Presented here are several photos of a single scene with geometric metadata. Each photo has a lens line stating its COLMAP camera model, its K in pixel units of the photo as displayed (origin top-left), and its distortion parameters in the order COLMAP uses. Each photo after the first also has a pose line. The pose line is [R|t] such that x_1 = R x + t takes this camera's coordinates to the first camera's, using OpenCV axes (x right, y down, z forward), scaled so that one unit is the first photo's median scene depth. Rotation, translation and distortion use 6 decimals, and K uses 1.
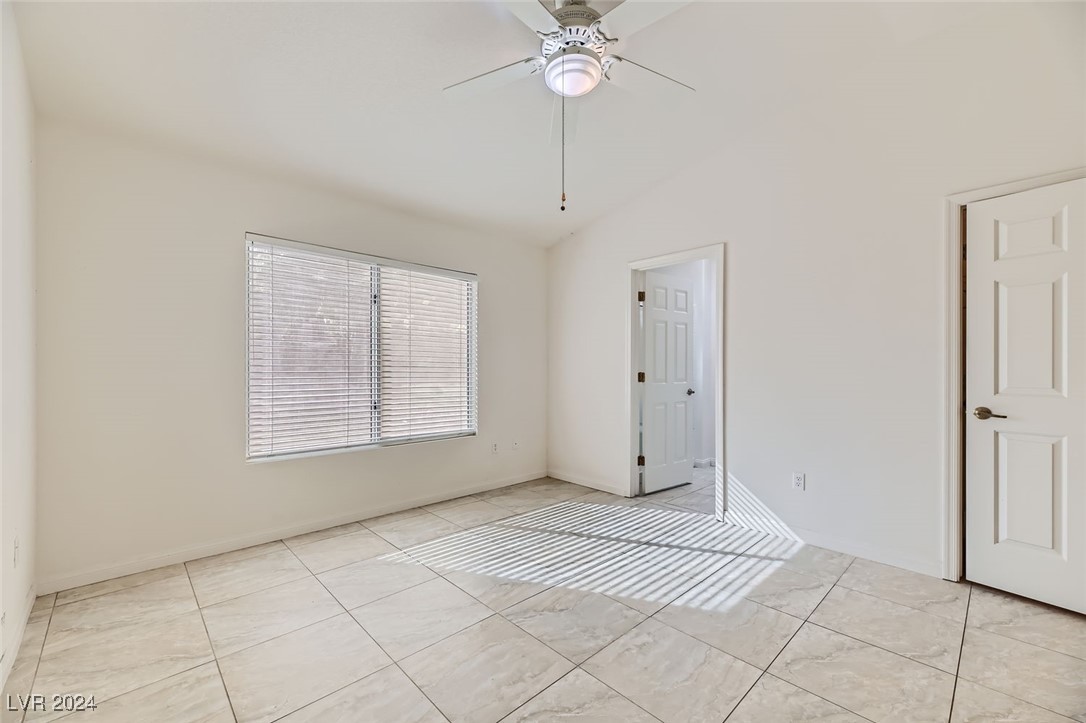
lens RADIAL K [[448.4, 0, 532.0], [0, 448.4, 365.5], [0, 0, 1]] dist [0.002221, 0.000062]
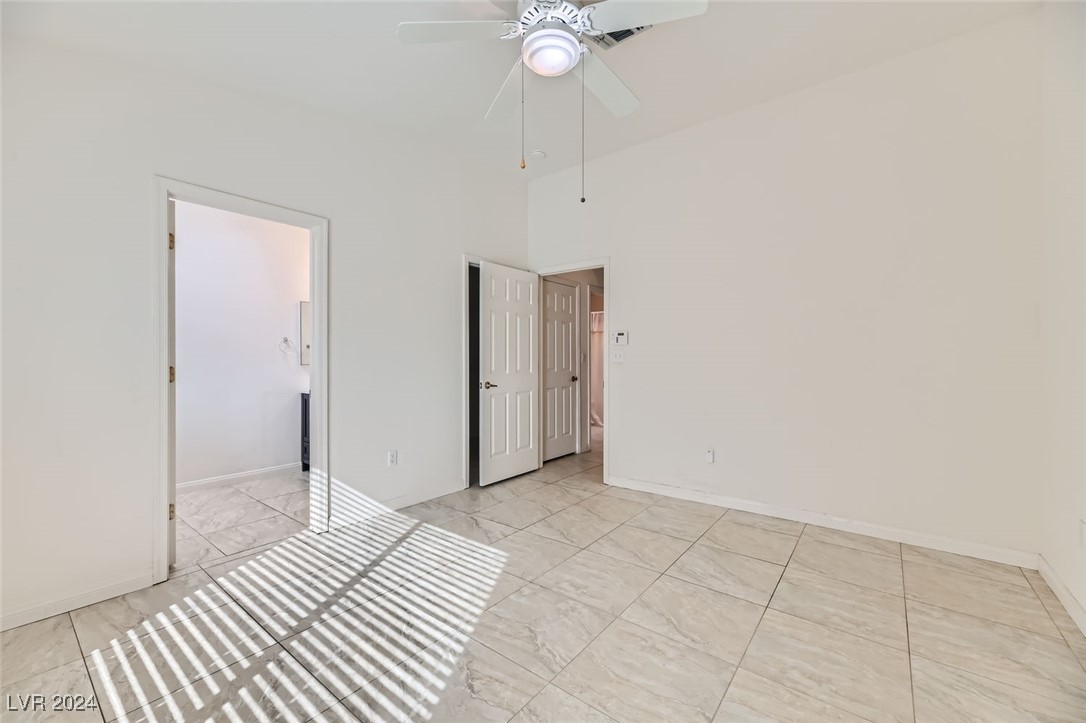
lens RADIAL K [[441.2, 0, 544.2], [0, 441.2, 364.2], [0, 0, 1]] dist [0.010630, -0.000045]
pose [[-0.165465, -0.010911, 0.986155, -0.607819], [-0.004523, 0.999937, 0.010304, 0.004940], [-0.986205, -0.002755, -0.165504, 0.851493]]
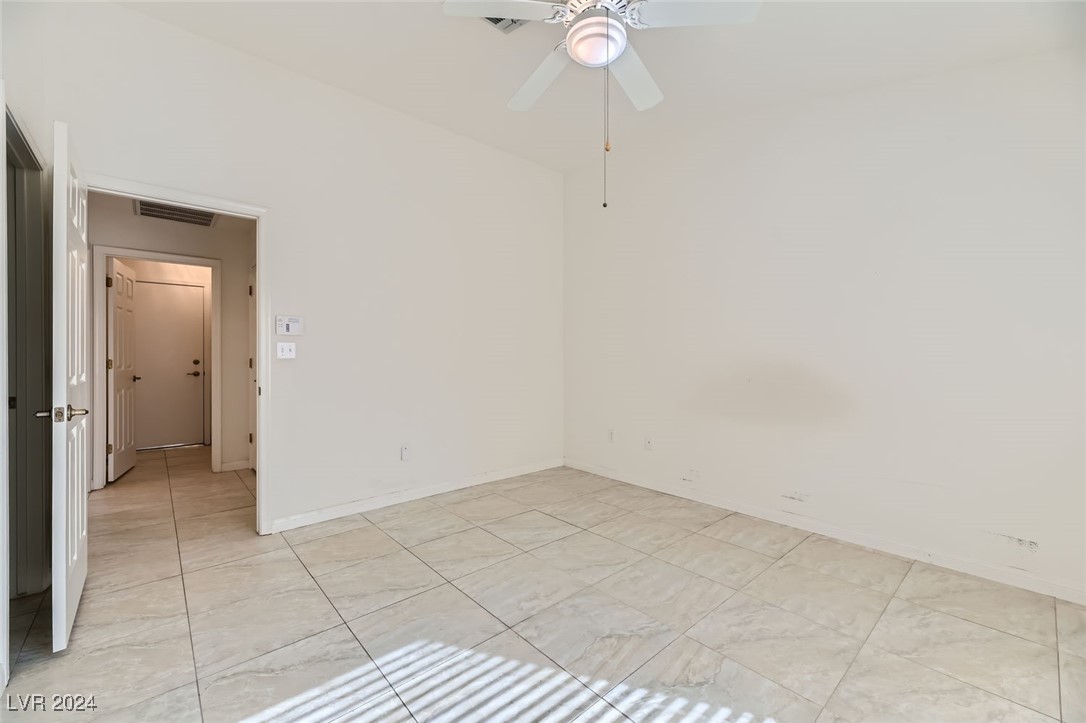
lens RADIAL K [[441.2, 0, 544.2], [0, 441.2, 364.2], [0, 0, 1]] dist [0.010630, -0.000045]
pose [[-0.999888, -0.000232, 0.014936, 0.133576], [-0.000040, 0.999917, 0.012869, 0.014078], [-0.014938, 0.012867, -0.999806, 1.393247]]
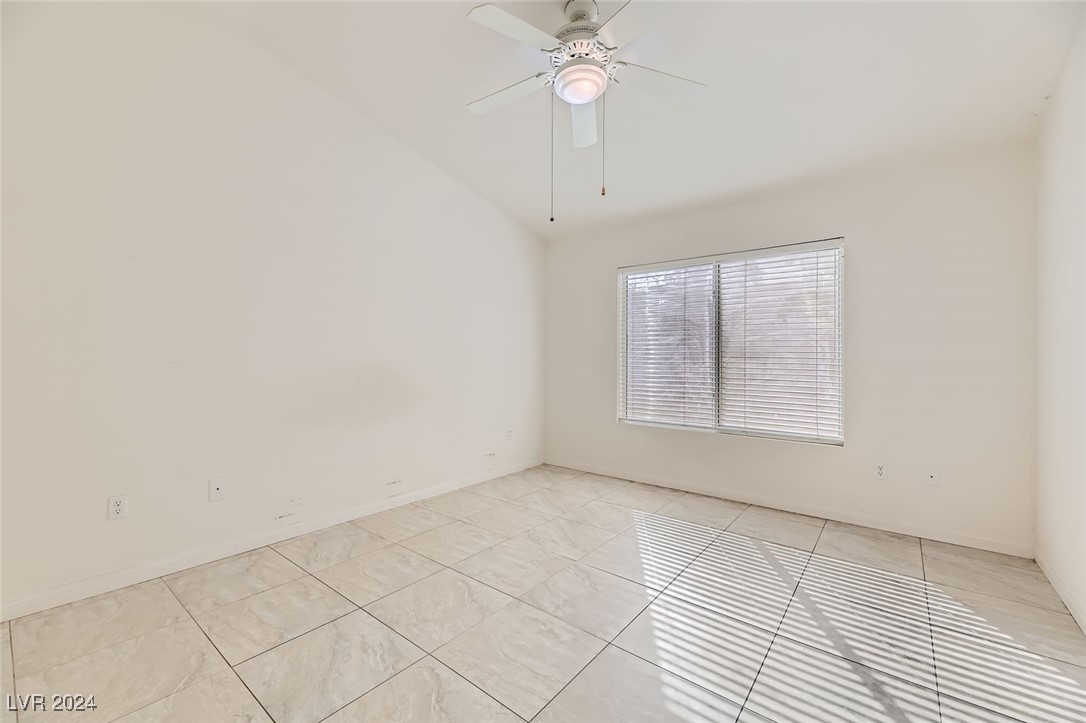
lens RADIAL K [[437.7, 0, 535.6], [0, 437.7, 353.9], [0, 0, 1]] dist [0.010590, -0.000071]
pose [[0.134738, -0.011678, -0.990812, 0.808958], [-0.000014, 0.999931, -0.011788, 0.008279], [0.990881, 0.001603, 0.134728, 0.549380]]
